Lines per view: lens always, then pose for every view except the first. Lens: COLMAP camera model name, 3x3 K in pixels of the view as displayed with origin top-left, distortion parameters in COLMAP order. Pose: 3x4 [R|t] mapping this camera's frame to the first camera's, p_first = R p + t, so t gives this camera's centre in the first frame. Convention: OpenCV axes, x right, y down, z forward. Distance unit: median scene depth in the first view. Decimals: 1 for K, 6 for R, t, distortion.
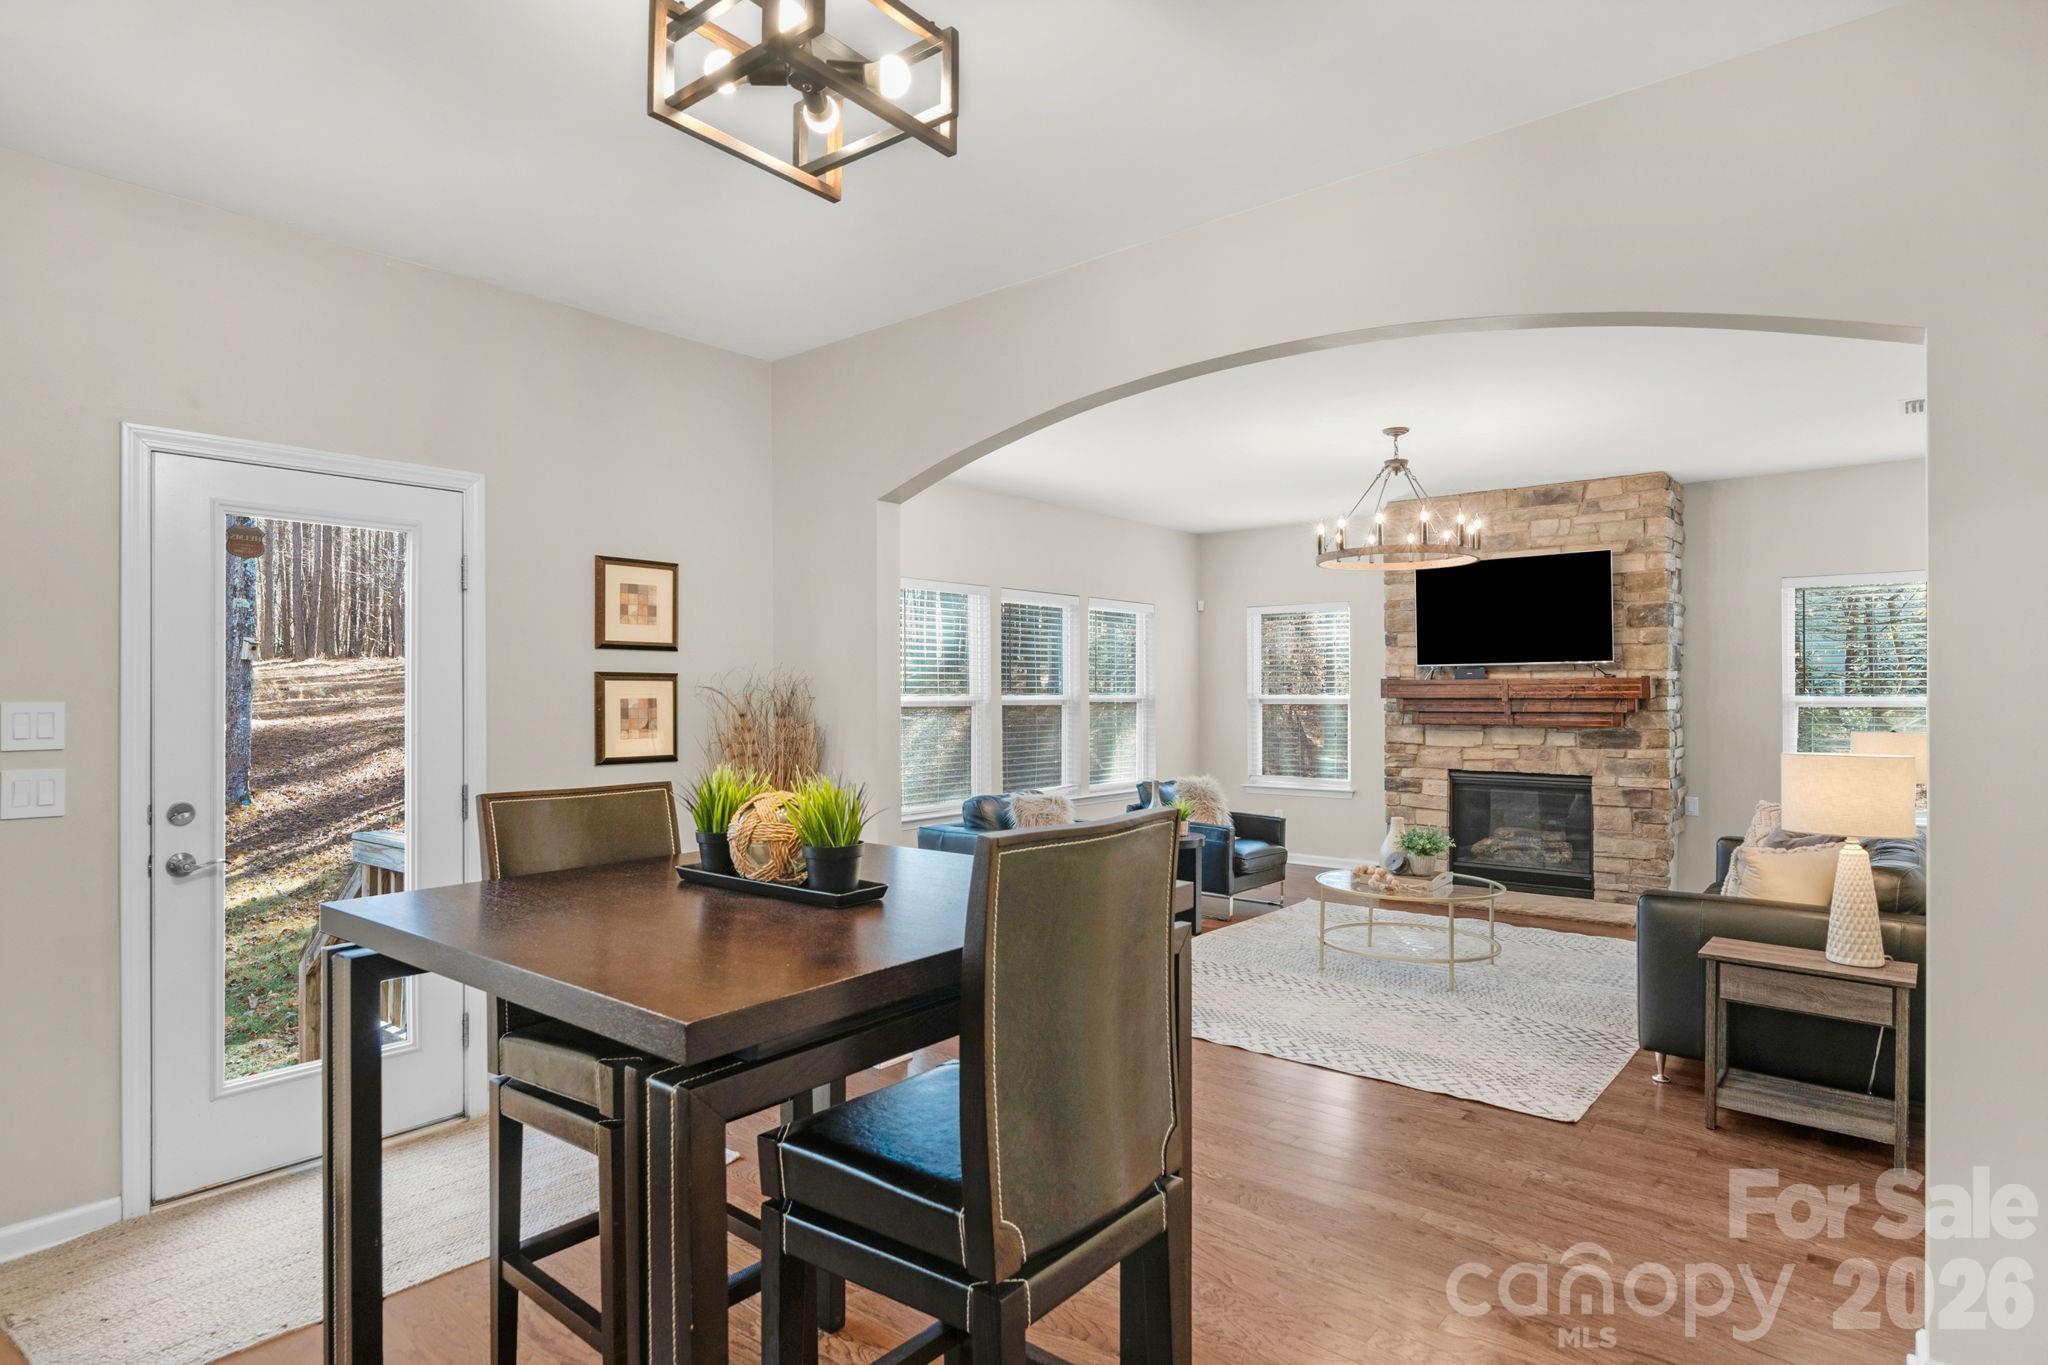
lens RADIAL K [[1092.1, 0, 1038.6], [0, 1092.1, 684.7], [0, 0, 1]] dist [-0.013034, 0.000193]
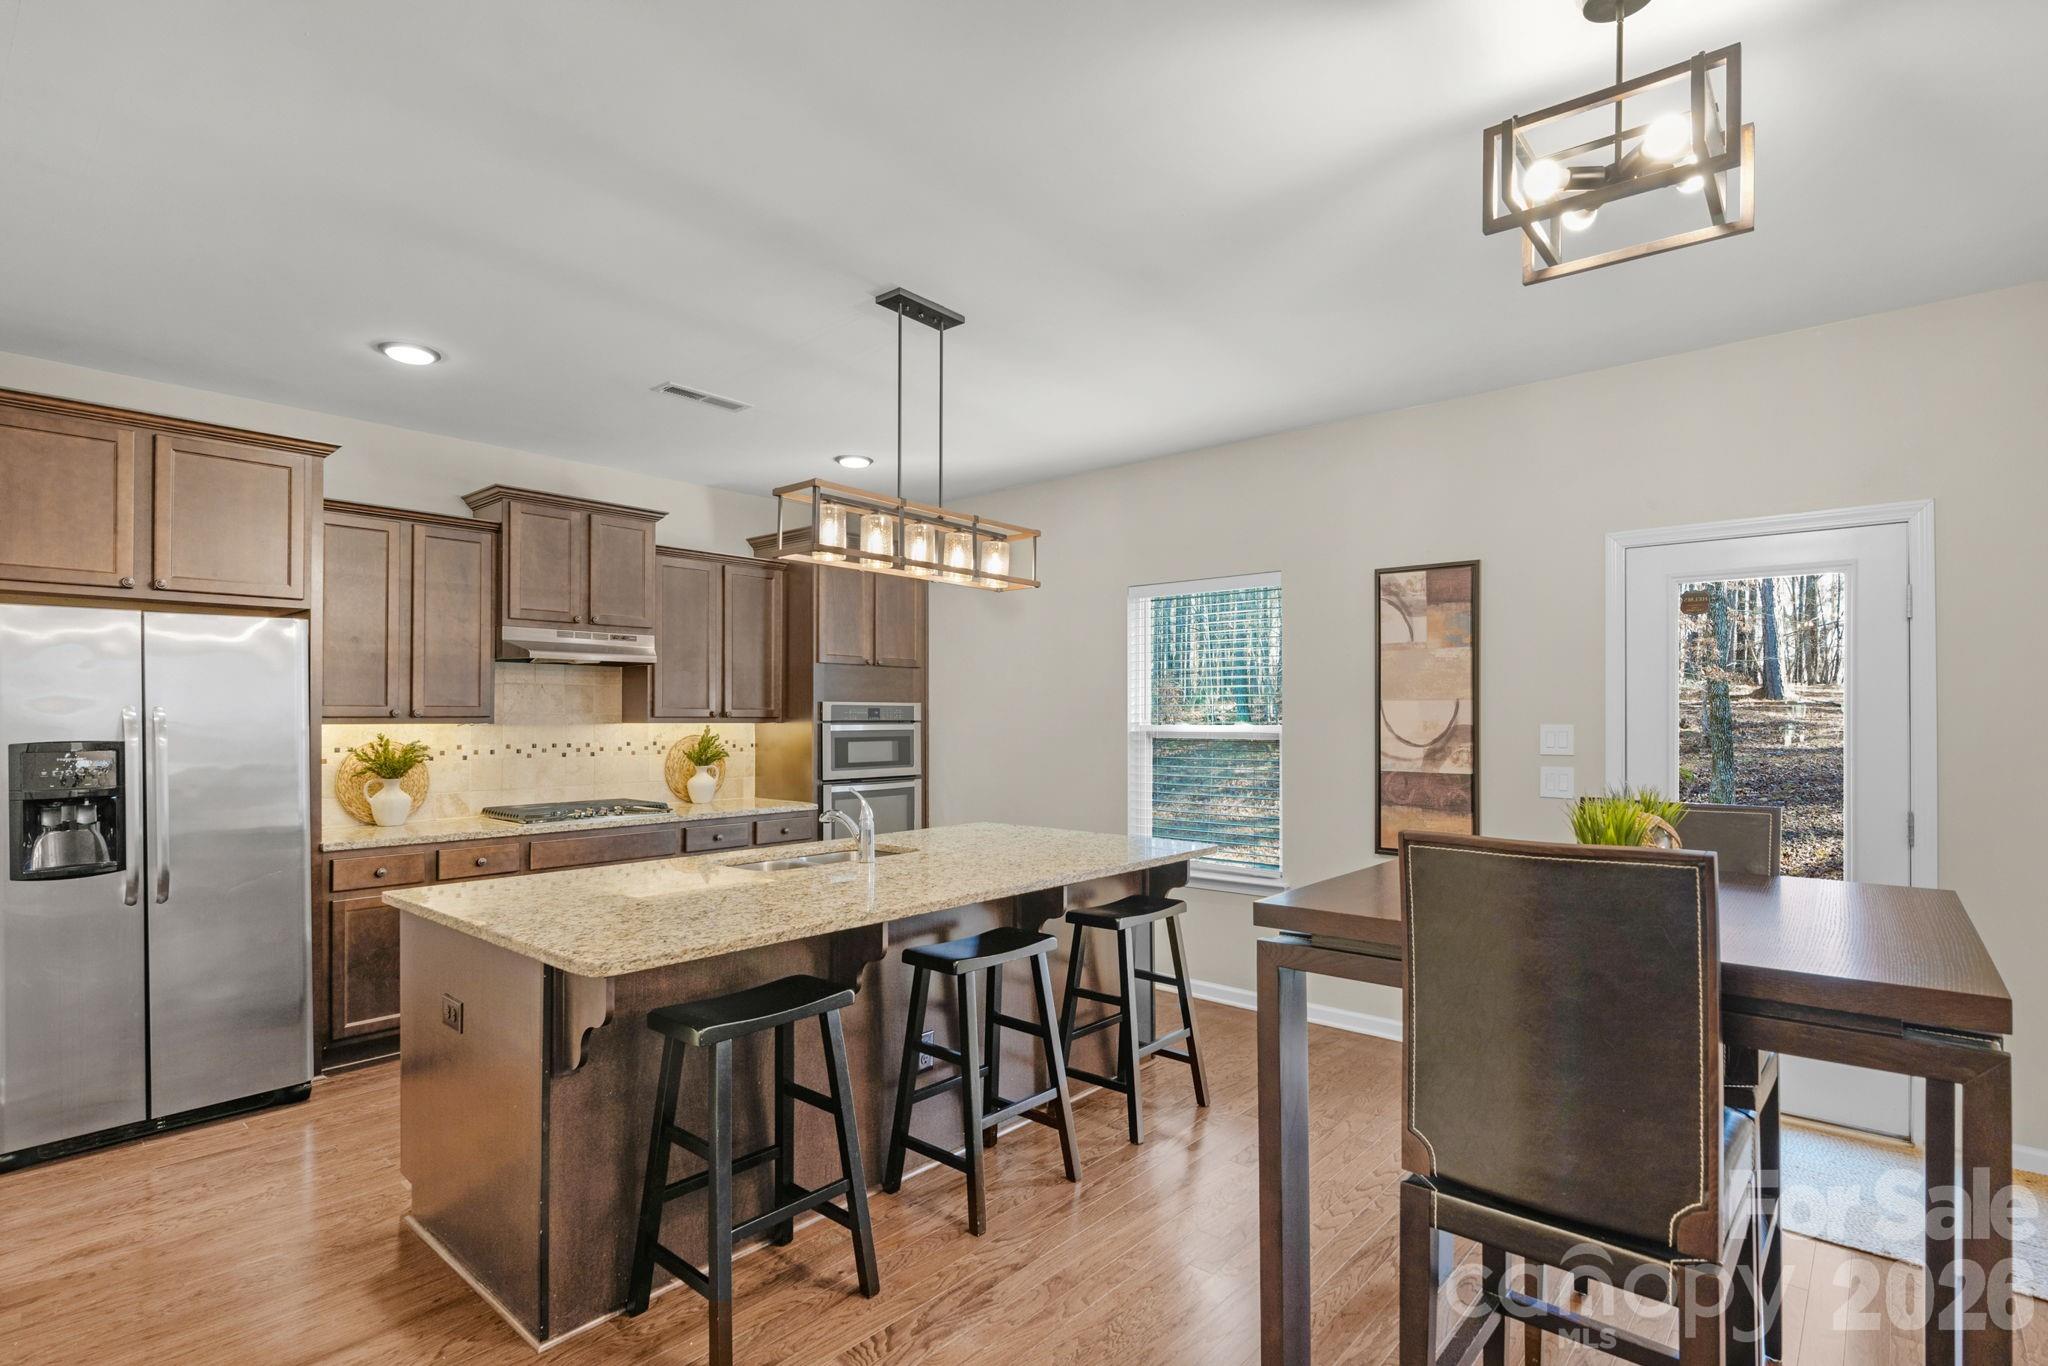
lens RADIAL K [[1004.2, 0, 1027.1], [0, 1004.2, 720.0], [0, 0, 1]] dist [0.003165, 0.001028]
pose [[-0.033764, 0.005288, -0.999416, 0.223465], [0.005044, 0.999974, 0.005120, -0.001061], [0.999417, -0.004868, -0.033790, 0.107795]]
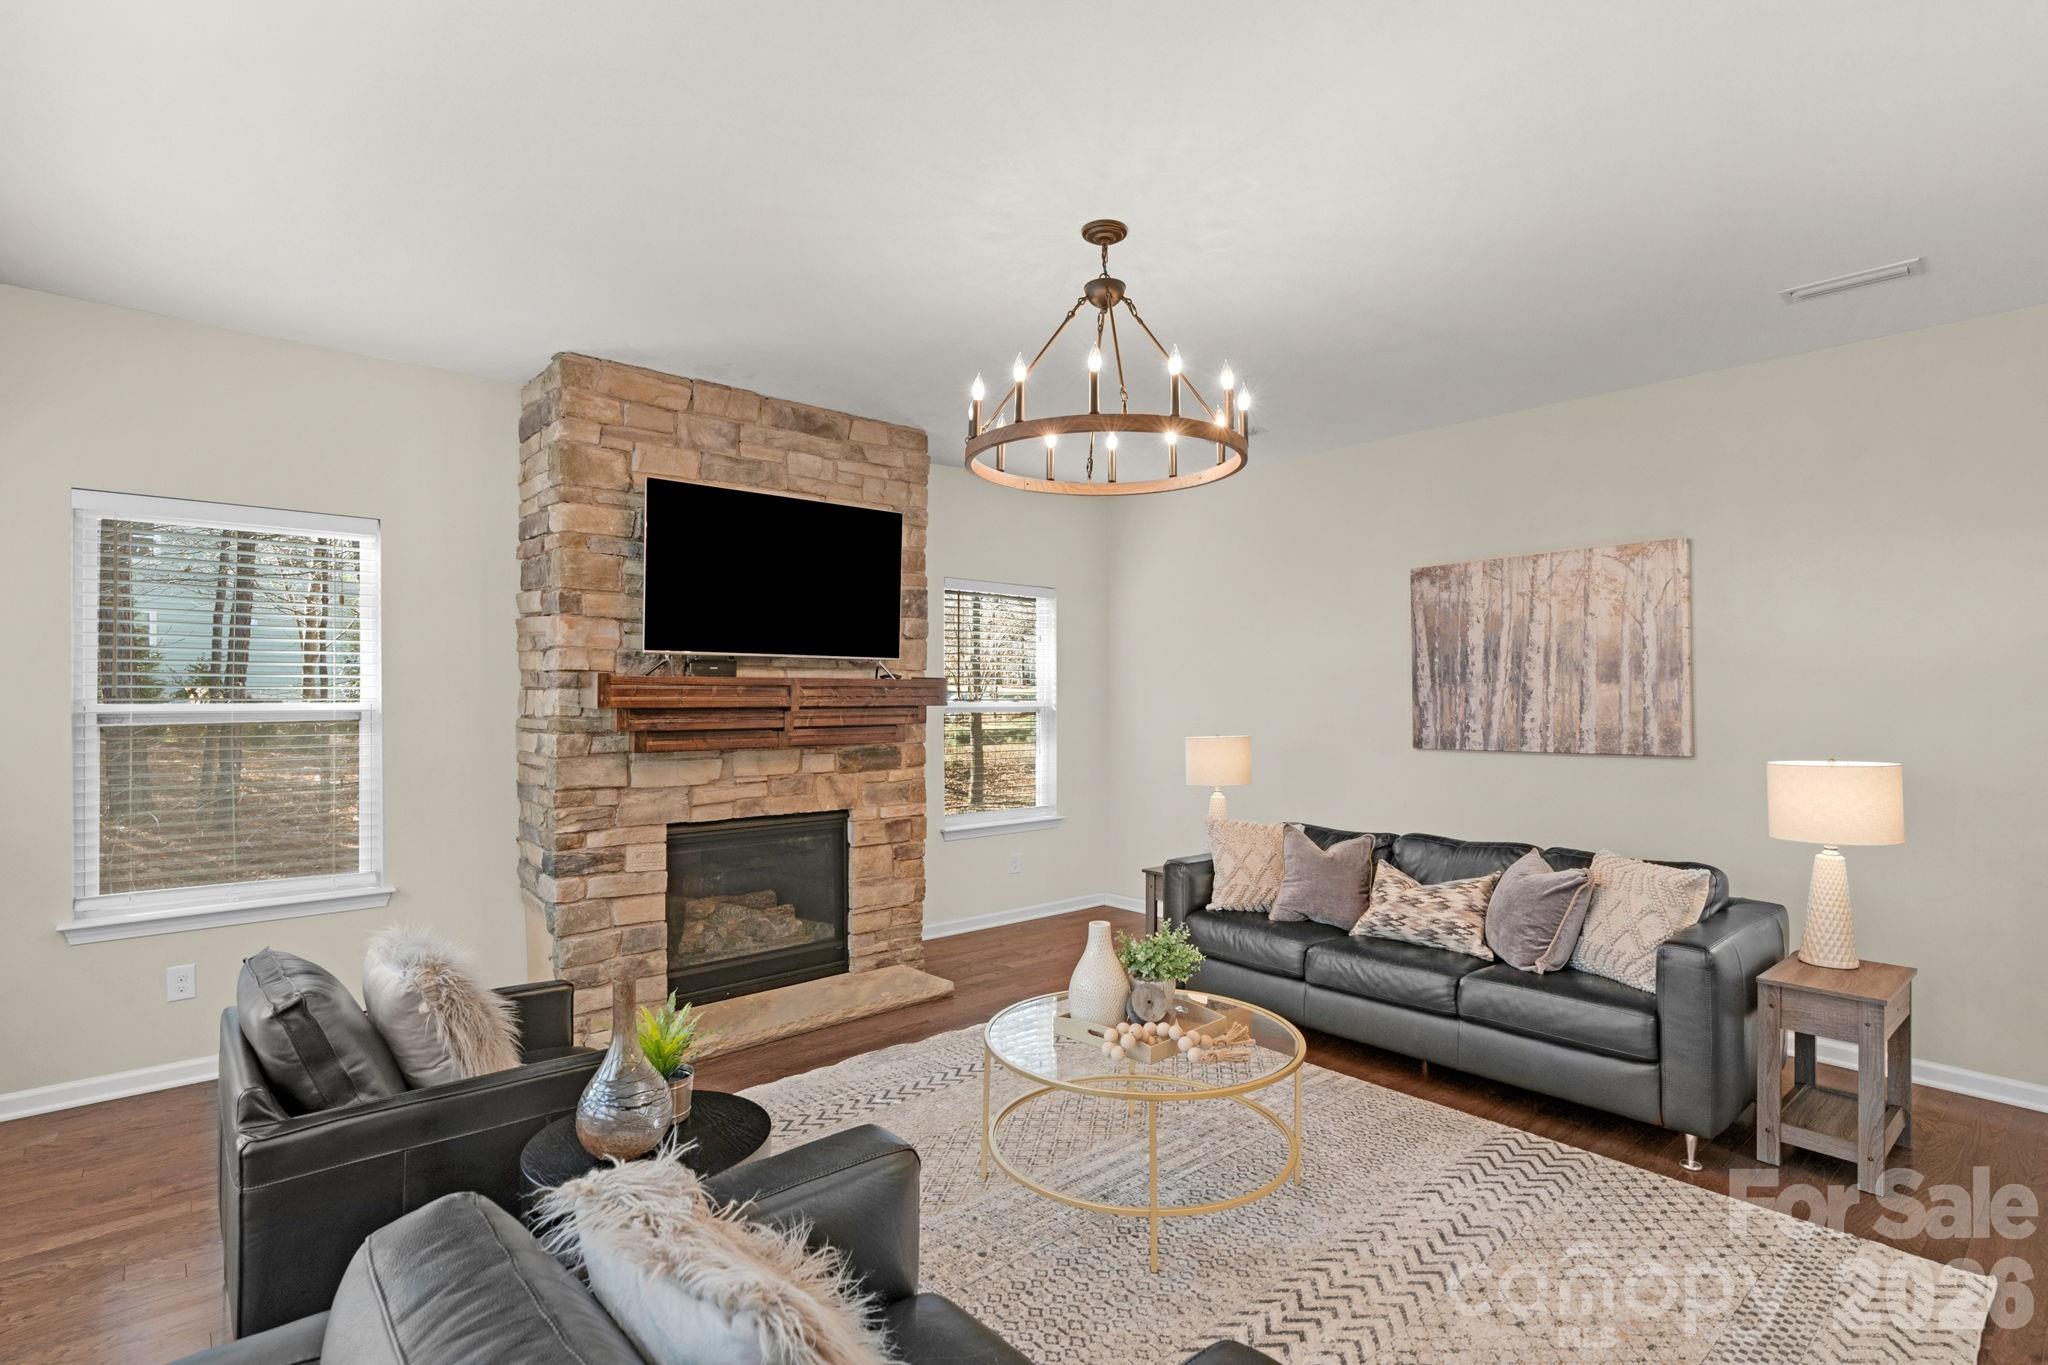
lens RADIAL K [[987.1, 0, 1024.0], [0, 987.1, 682.5], [0, 0, 1]] dist [-0.009391, 0.000033]
pose [[0.170261, 0.013985, 0.985300, -0.147370], [-0.009212, 0.999878, -0.012600, 0.003998], [-0.985356, -0.006932, 0.170369, 0.784470]]
